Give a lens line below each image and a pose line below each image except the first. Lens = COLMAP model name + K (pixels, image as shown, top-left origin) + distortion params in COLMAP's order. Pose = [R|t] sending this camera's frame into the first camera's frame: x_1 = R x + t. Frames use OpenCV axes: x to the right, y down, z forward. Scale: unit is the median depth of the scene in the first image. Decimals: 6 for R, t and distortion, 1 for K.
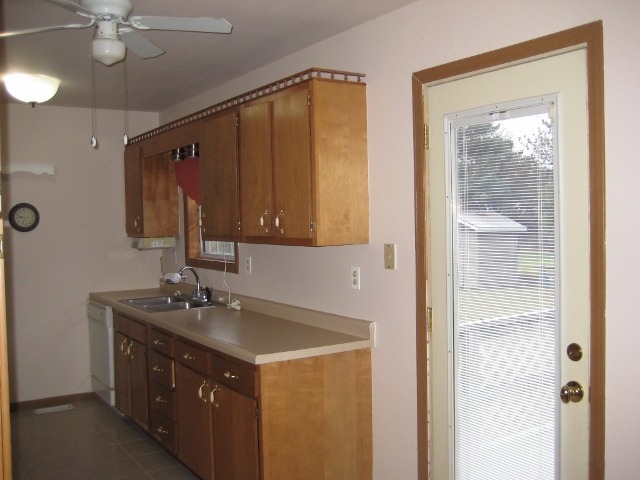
lens RADIAL K [[660.2, 0, 338.0], [0, 660.2, 237.8], [0, 0, 1]] dist [-0.109898, 0.016528]
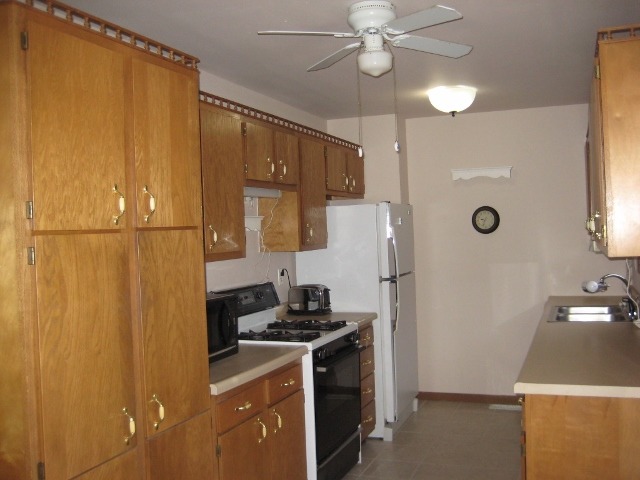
lens RADIAL K [[660.2, 0, 338.0], [0, 660.2, 237.8], [0, 0, 1]] dist [-0.109898, 0.016528]
pose [[0.595917, 0.005889, -0.803024, 0.404079], [-0.001529, 0.999980, 0.006199, -0.015271], [0.803045, -0.002466, 0.595914, 0.296486]]
